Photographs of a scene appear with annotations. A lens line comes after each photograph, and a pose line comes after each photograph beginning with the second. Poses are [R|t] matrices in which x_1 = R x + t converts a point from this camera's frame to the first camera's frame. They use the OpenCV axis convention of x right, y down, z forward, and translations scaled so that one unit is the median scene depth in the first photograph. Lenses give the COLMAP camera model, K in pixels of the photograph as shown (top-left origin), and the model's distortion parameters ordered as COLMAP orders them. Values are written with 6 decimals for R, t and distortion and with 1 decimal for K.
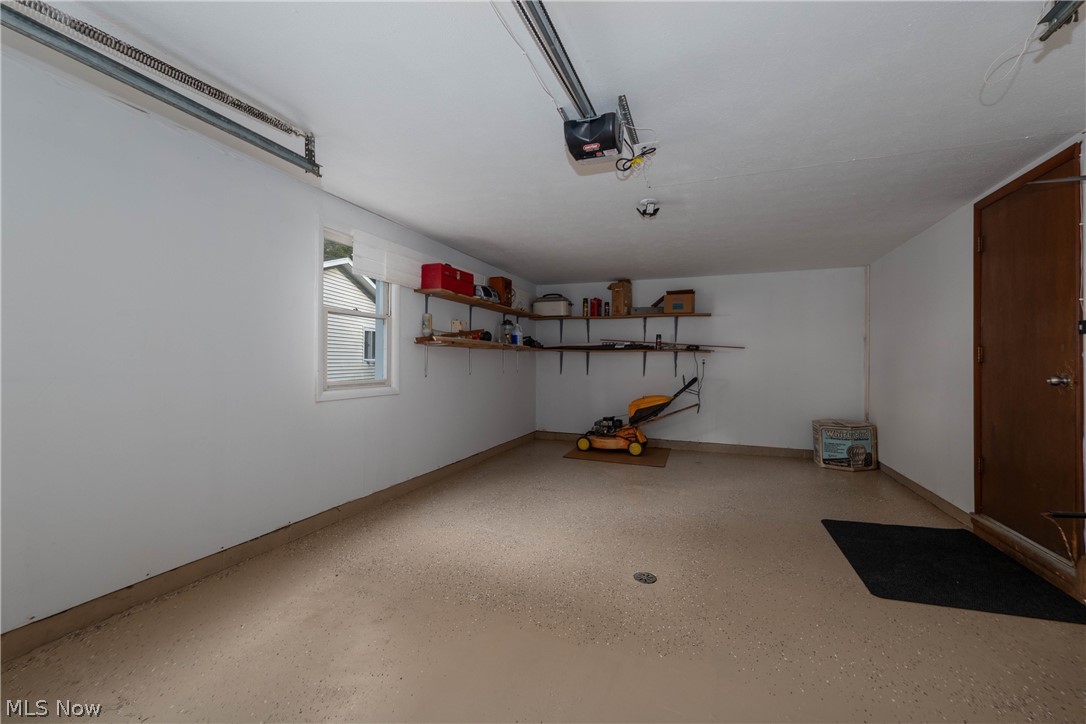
lens RADIAL K [[457.7, 0, 540.1], [0, 457.7, 364.2], [0, 0, 1]] dist [-0.000246, -0.000132]
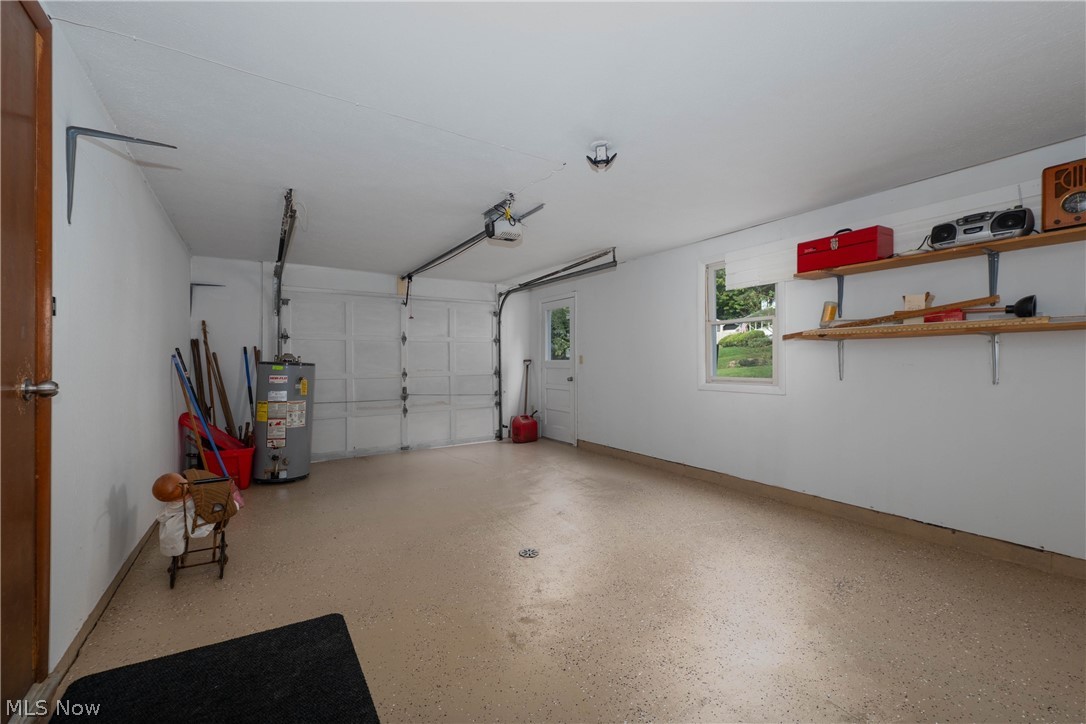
lens RADIAL K [[457.7, 0, 540.1], [0, 457.7, 364.2], [0, 0, 1]] dist [-0.000246, -0.000132]
pose [[-0.607249, -0.001636, -0.794510, 0.918622], [-0.003710, 0.999993, 0.000777, 0.002578], [0.794503, 0.003419, -0.607251, 1.414164]]
